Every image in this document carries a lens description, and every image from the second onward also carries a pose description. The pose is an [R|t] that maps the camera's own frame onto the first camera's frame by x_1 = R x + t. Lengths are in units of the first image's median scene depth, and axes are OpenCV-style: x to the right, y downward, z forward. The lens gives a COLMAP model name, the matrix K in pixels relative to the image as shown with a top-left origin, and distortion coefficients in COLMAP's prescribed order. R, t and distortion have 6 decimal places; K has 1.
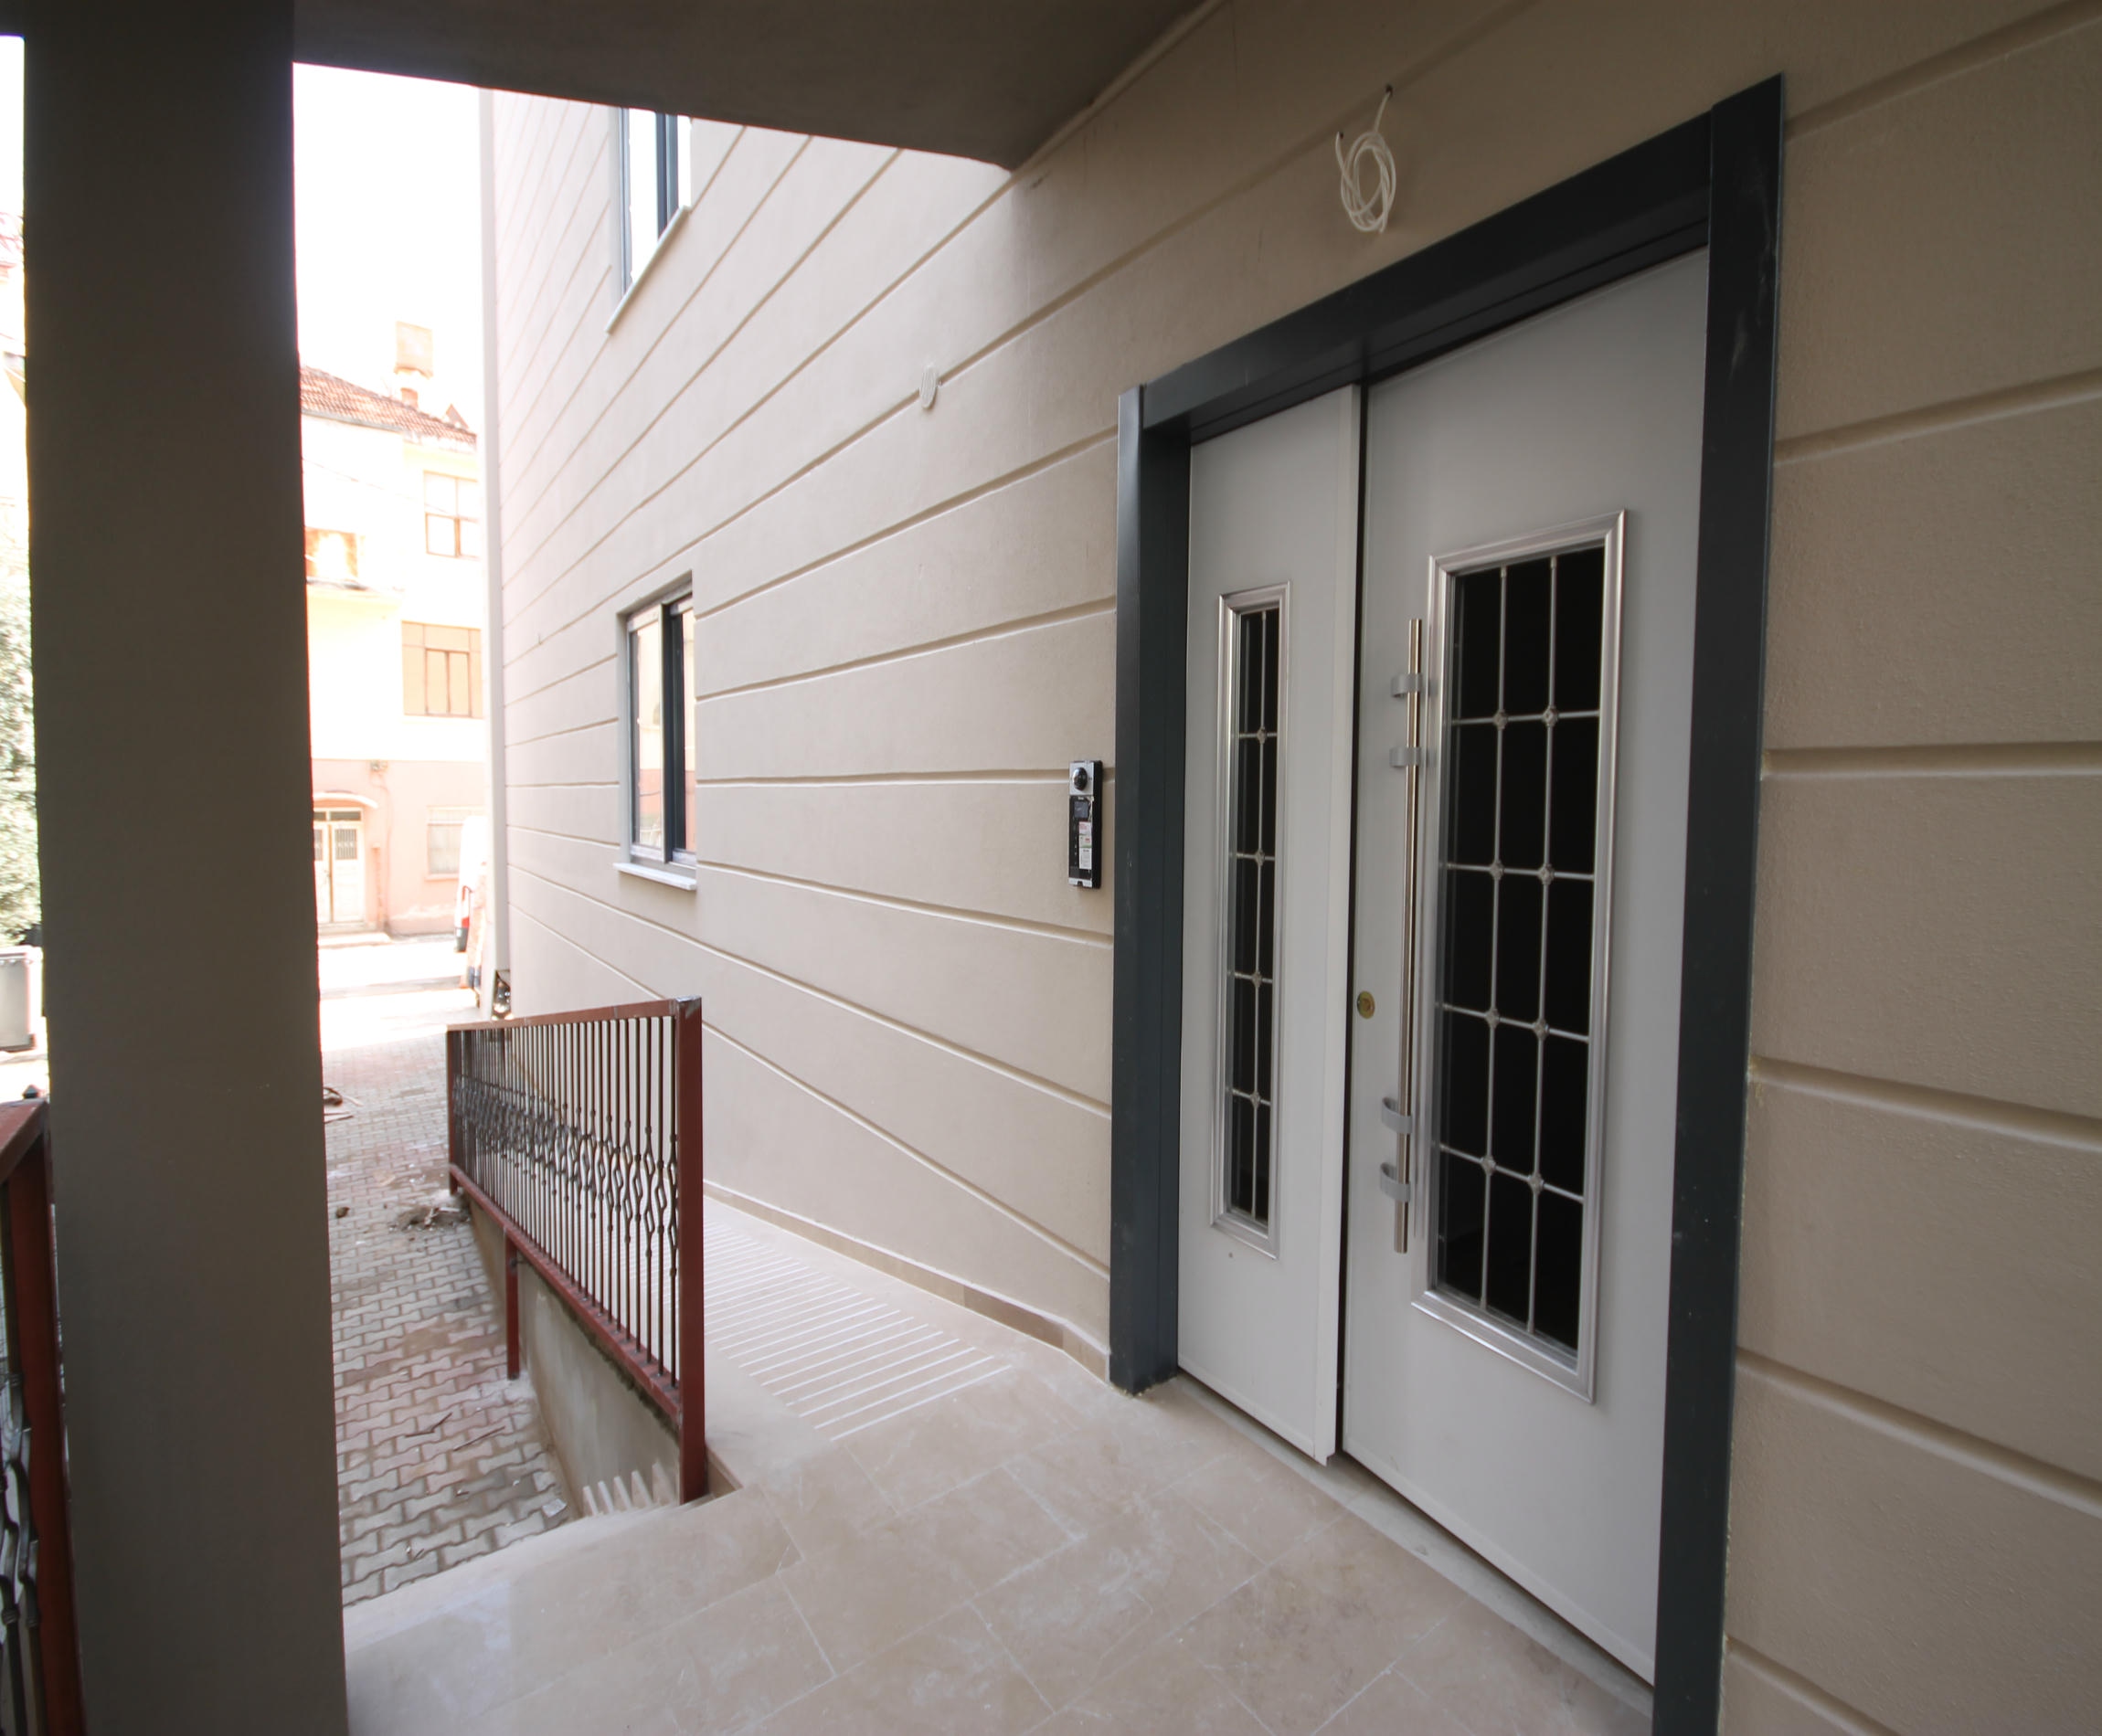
lens RADIAL K [[1004.2, 0, 1065.8], [0, 1004.2, 853.5], [0, 0, 1]] dist [0.000611, 0.002458]
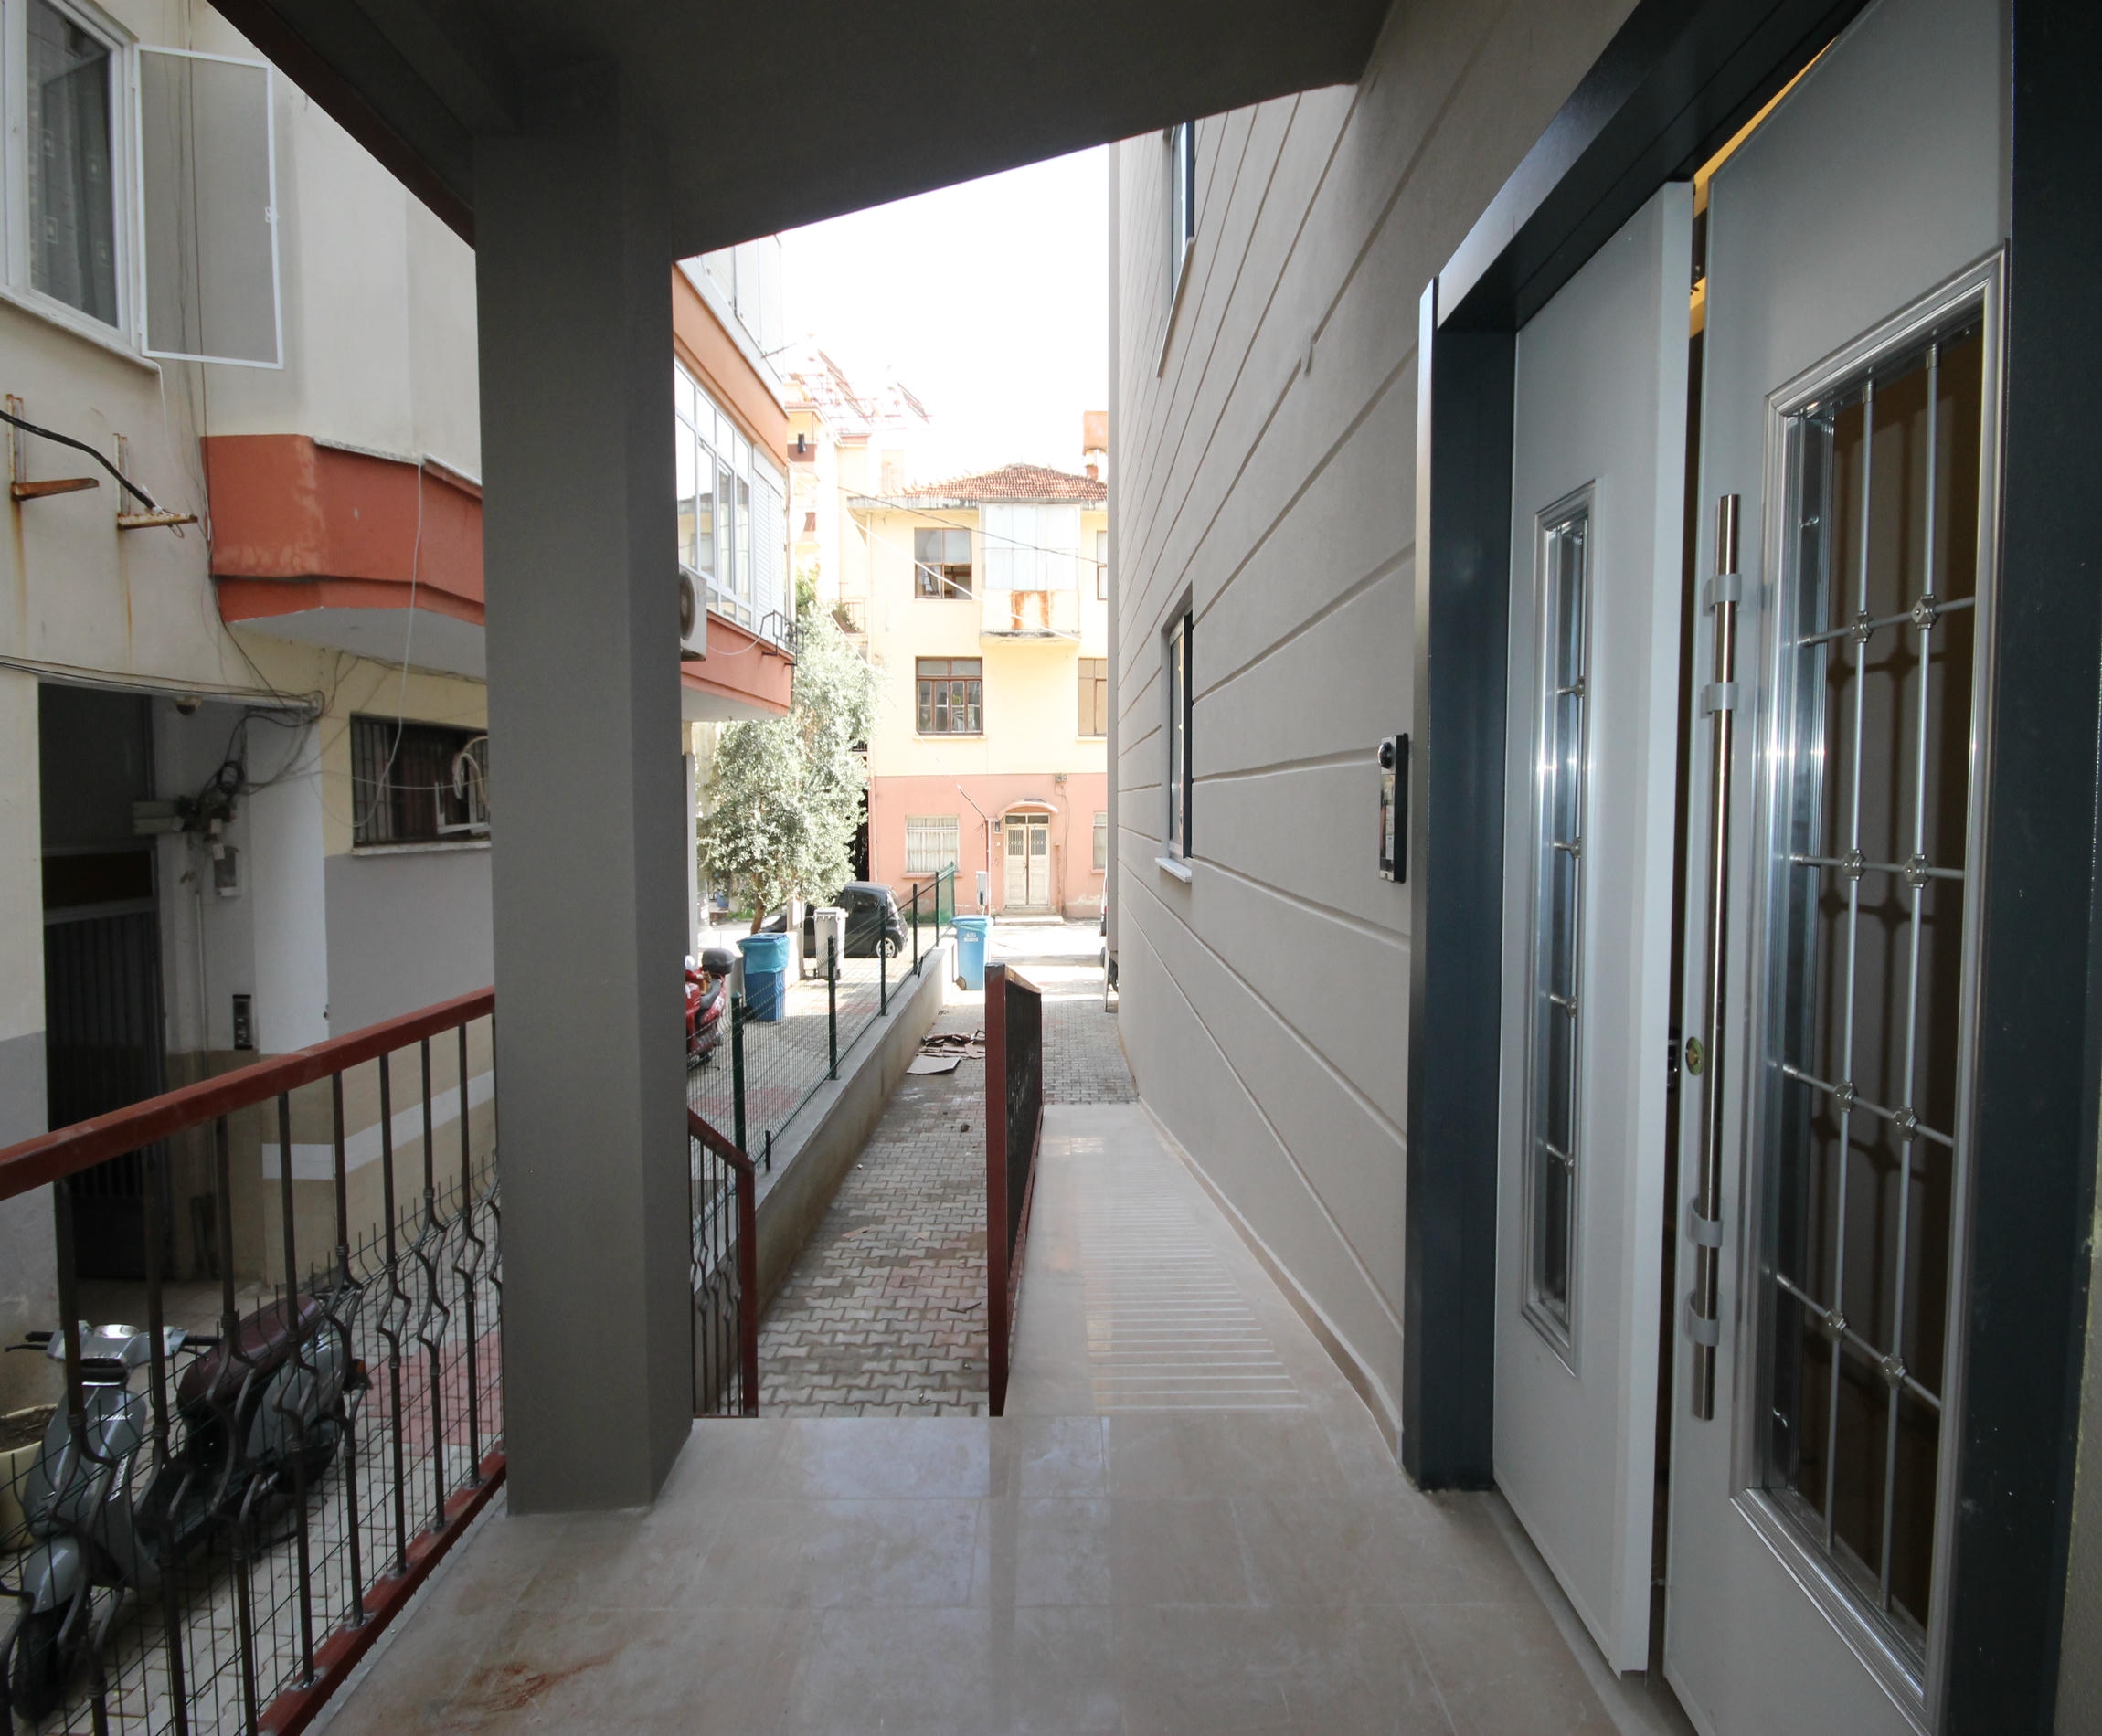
lens RADIAL K [[1004.2, 0, 1053.9], [0, 1004.2, 856.0], [0, 0, 1]] dist [0.000611, 0.002458]
pose [[0.793734, 0.024039, -0.607789, 0.211147], [-0.027736, 0.999610, 0.003315, 0.011808], [0.607632, 0.014227, 0.794091, 0.094198]]
